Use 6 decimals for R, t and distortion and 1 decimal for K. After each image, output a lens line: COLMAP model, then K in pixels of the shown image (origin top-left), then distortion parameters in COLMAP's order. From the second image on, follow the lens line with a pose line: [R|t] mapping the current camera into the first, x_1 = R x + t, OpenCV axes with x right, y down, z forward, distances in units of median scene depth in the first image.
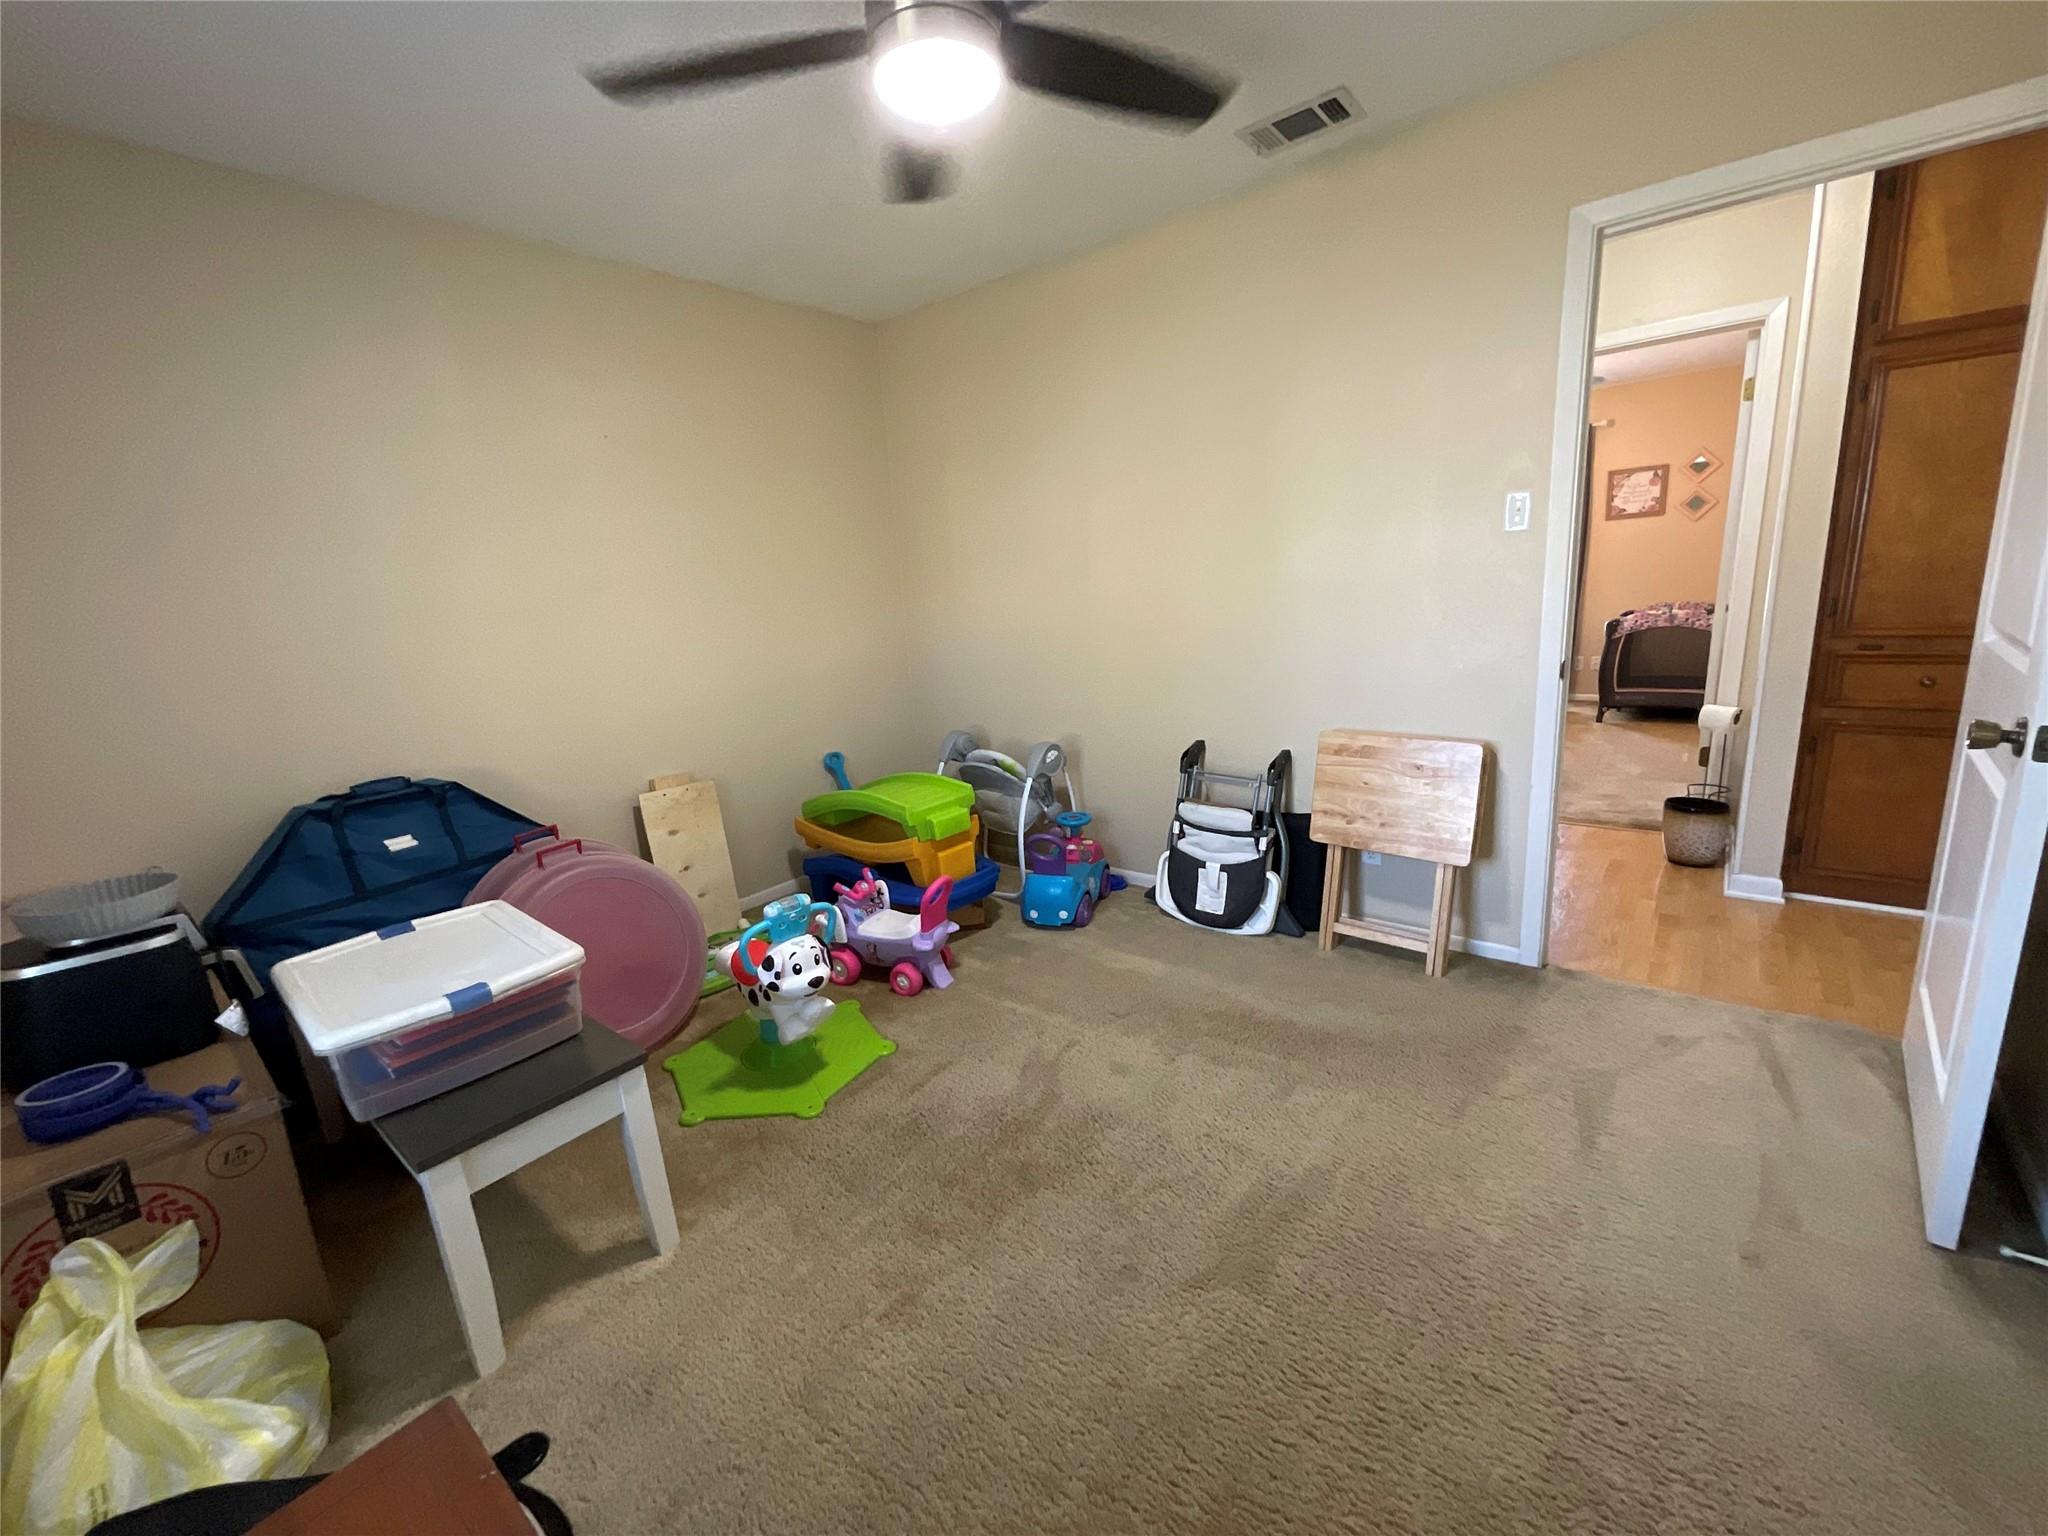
lens RADIAL K [[829.3, 0, 1021.1], [0, 829.3, 774.8], [0, 0, 1]] dist [-0.010952, 0.000530]
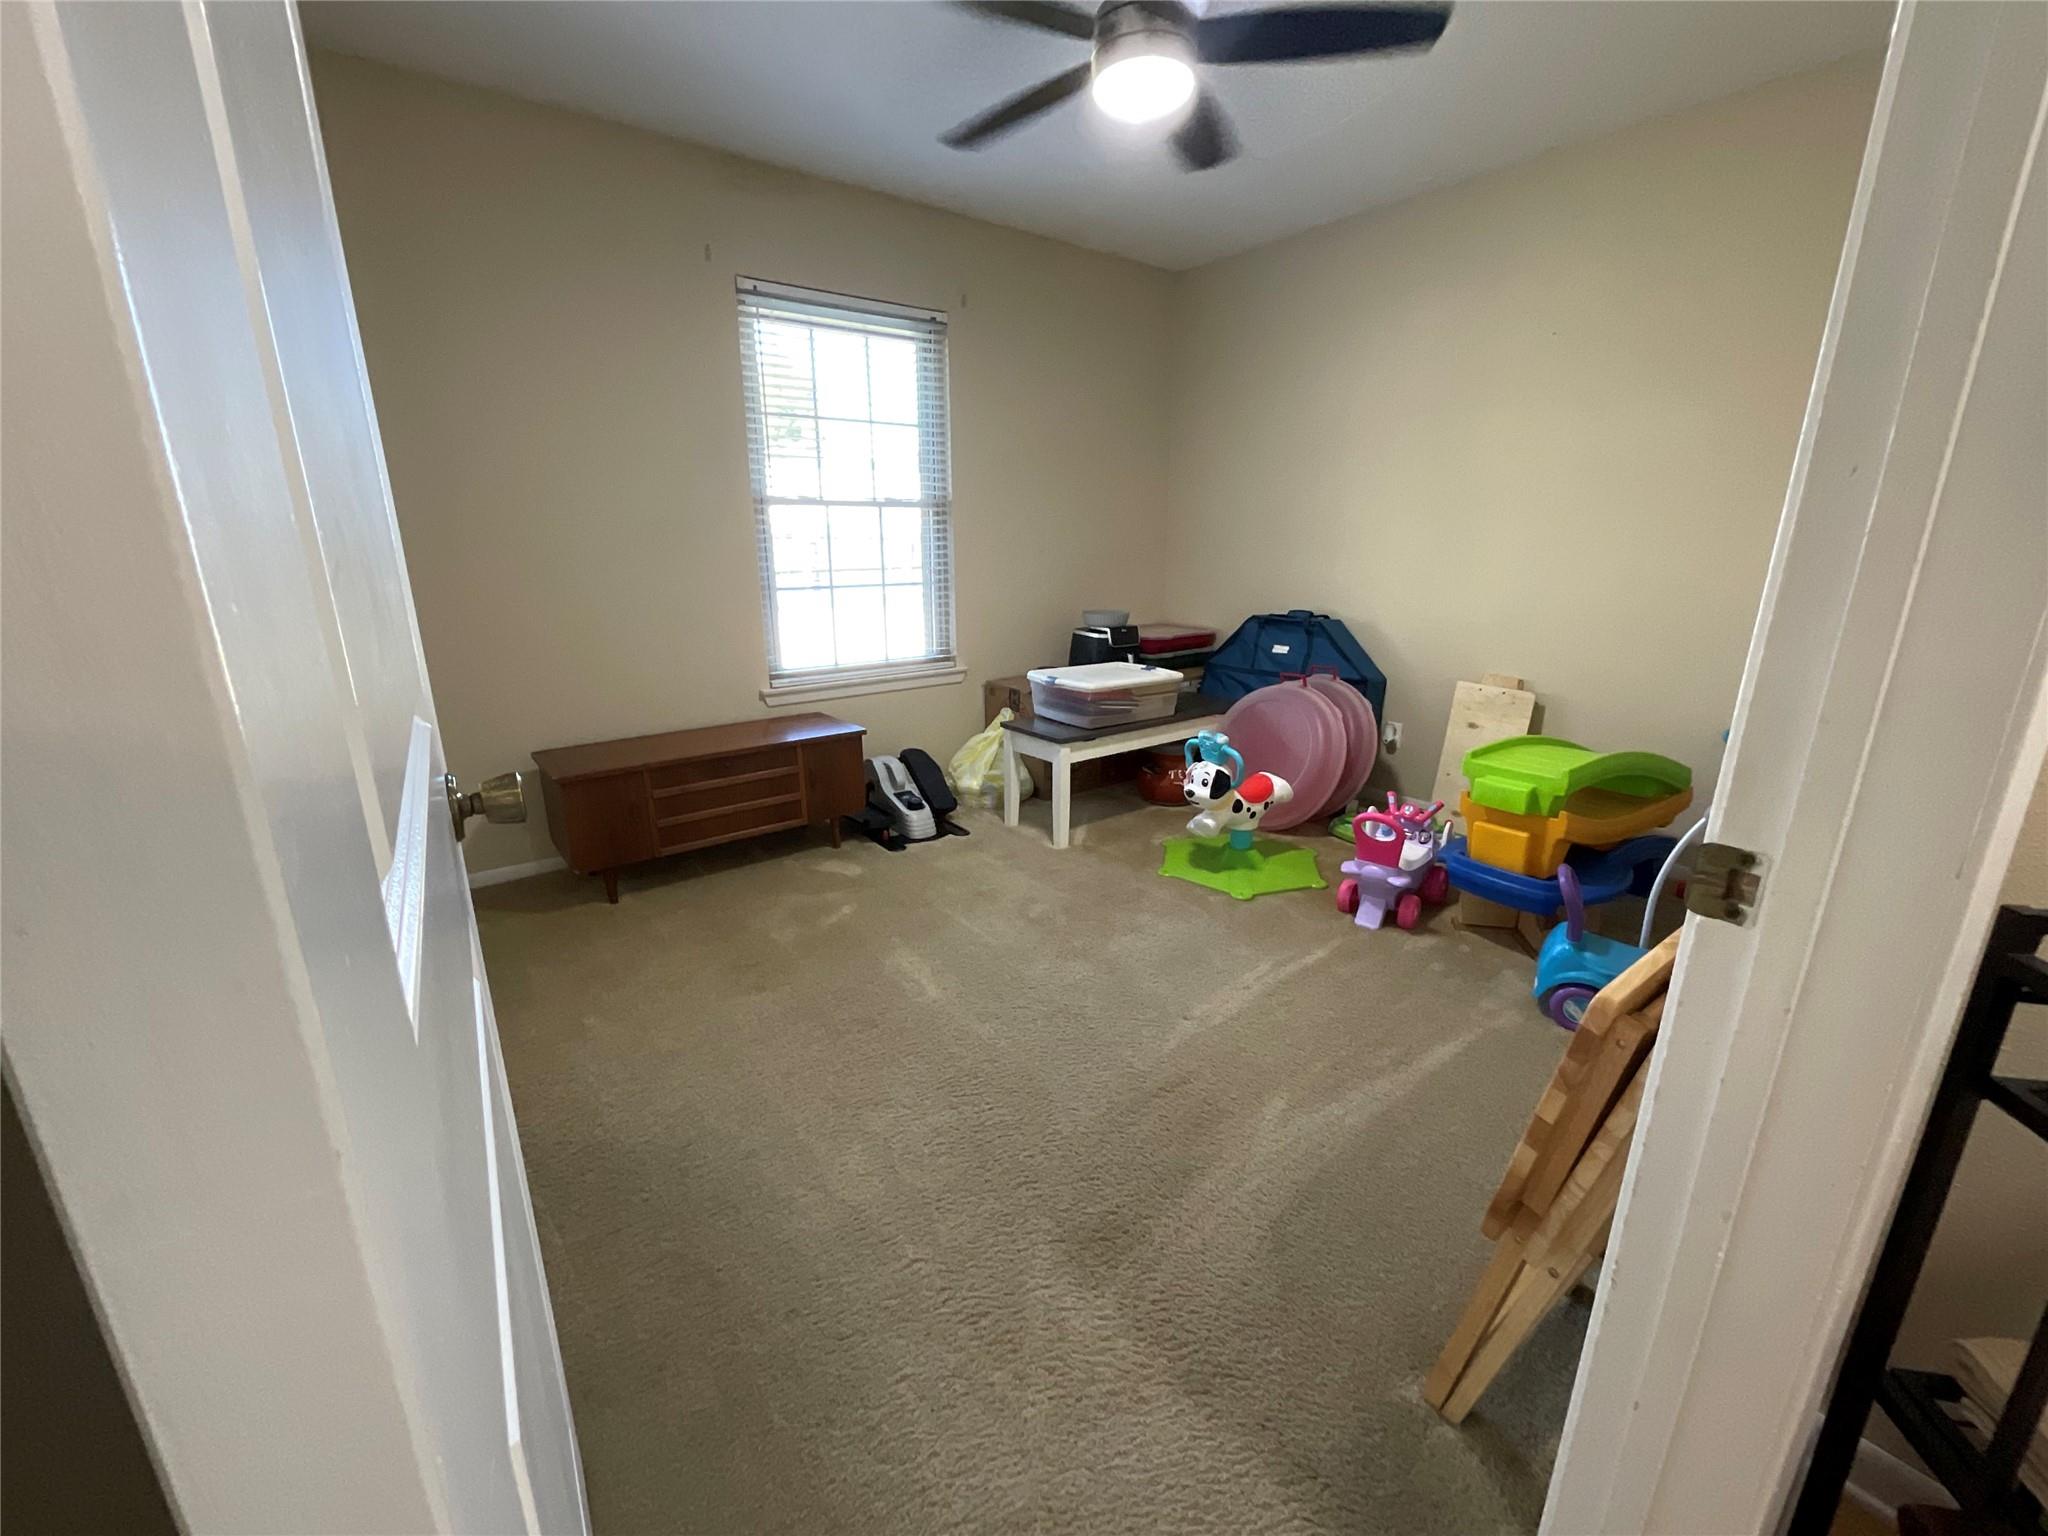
lens RADIAL K [[829.3, 0, 1027.0], [0, 829.3, 770.0], [0, 0, 1]] dist [-0.010952, 0.000530]
pose [[-0.221130, 0.330452, -0.917553, 0.937670], [-0.203563, 0.904480, 0.374803, -0.212848], [0.953763, 0.269660, -0.132739, 0.831165]]
